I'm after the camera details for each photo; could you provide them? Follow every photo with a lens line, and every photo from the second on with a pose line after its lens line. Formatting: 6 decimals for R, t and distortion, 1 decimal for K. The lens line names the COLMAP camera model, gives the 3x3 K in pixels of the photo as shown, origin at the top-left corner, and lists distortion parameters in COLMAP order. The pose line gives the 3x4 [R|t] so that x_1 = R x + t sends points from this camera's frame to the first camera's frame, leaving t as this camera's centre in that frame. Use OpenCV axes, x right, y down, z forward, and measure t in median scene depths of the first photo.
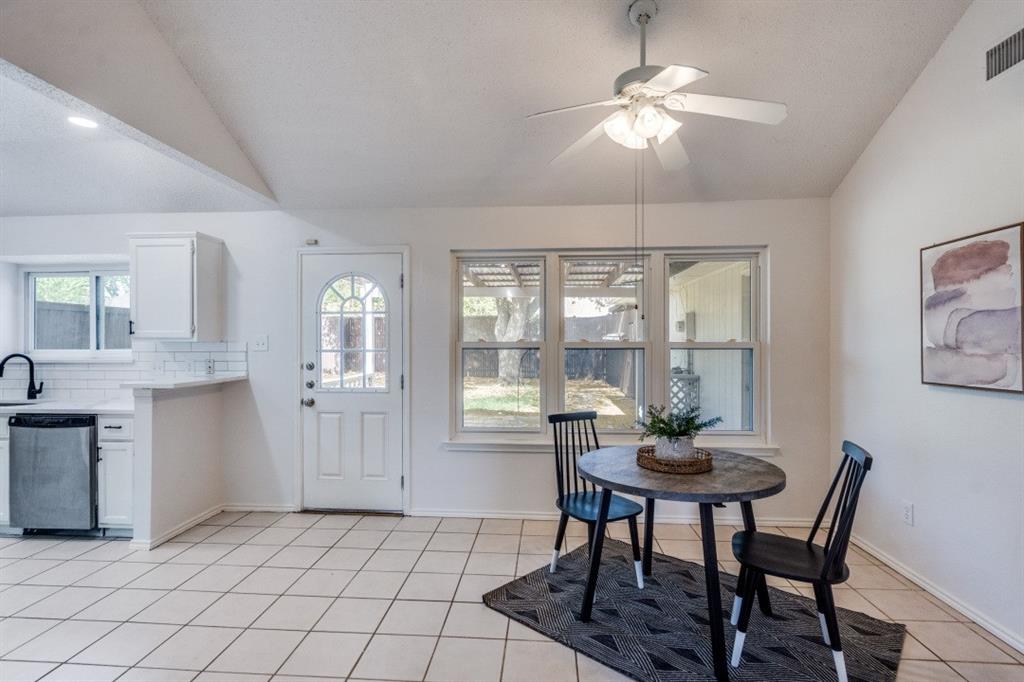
lens RADIAL K [[489.1, 0, 507.2], [0, 489.1, 340.0], [0, 0, 1]] dist [0.002943, -0.002373]
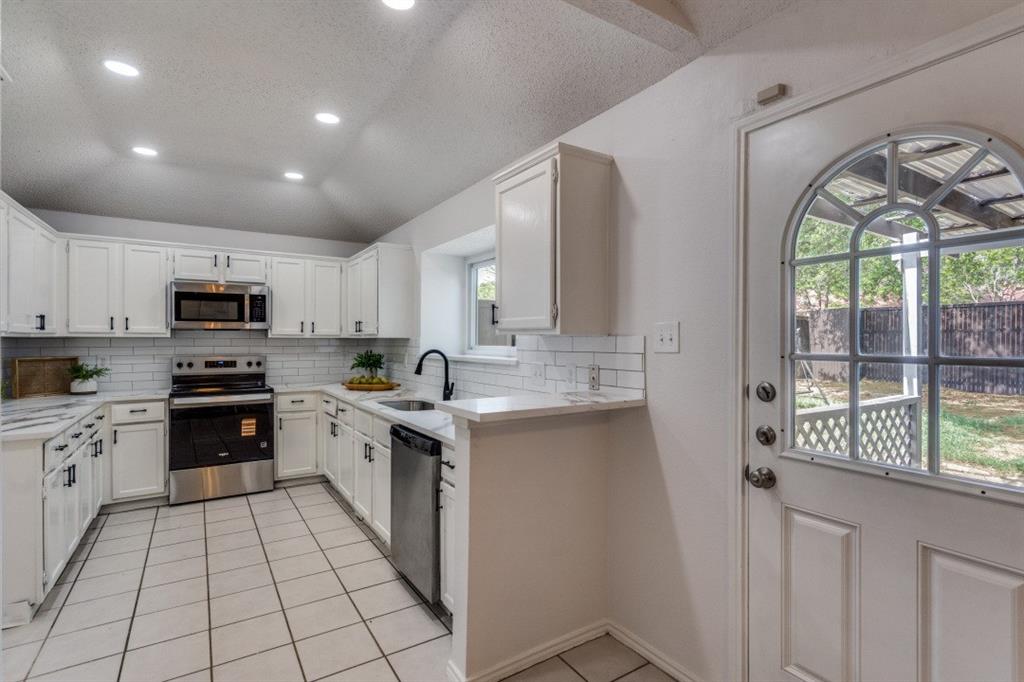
lens RADIAL K [[489.1, 0, 506.0], [0, 489.1, 341.2], [0, 0, 1]] dist [0.002943, -0.002373]
pose [[0.589805, 0.005456, -0.807528, -0.194273], [-0.001805, 0.999984, 0.005438, 0.007712], [0.807544, -0.001750, 0.589805, 0.569687]]
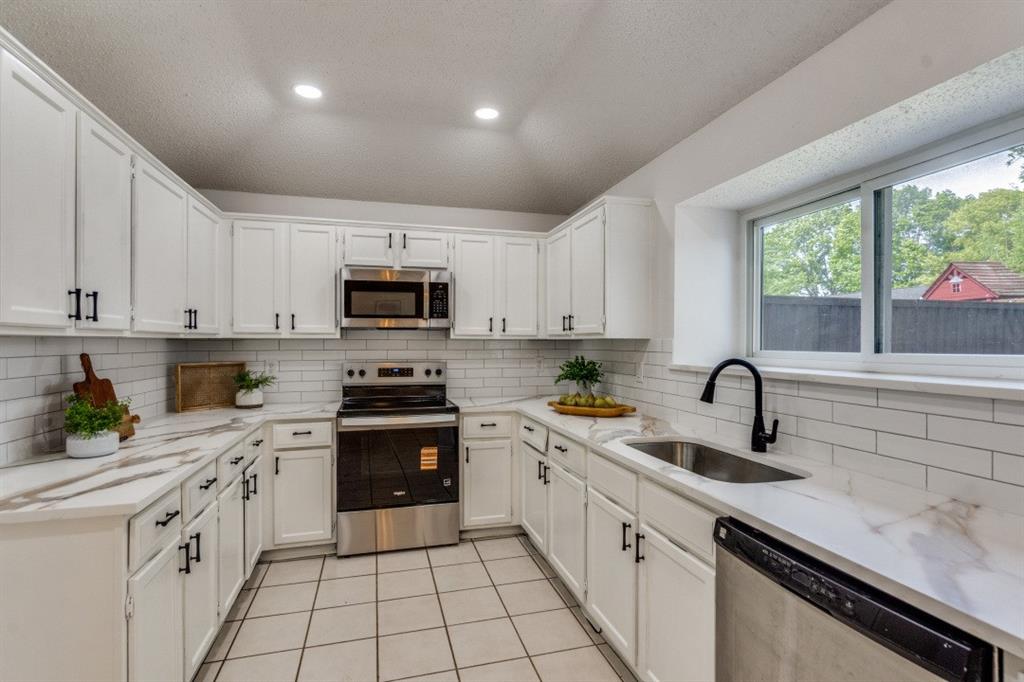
lens RADIAL K [[489.1, 0, 503.8], [0, 489.1, 340.7], [0, 0, 1]] dist [0.002943, -0.002373]
pose [[0.321894, 0.000658, -0.946775, -0.593257], [-0.000759, 1.000000, 0.000437, 0.009481], [0.946775, 0.000578, 0.321894, 0.604280]]
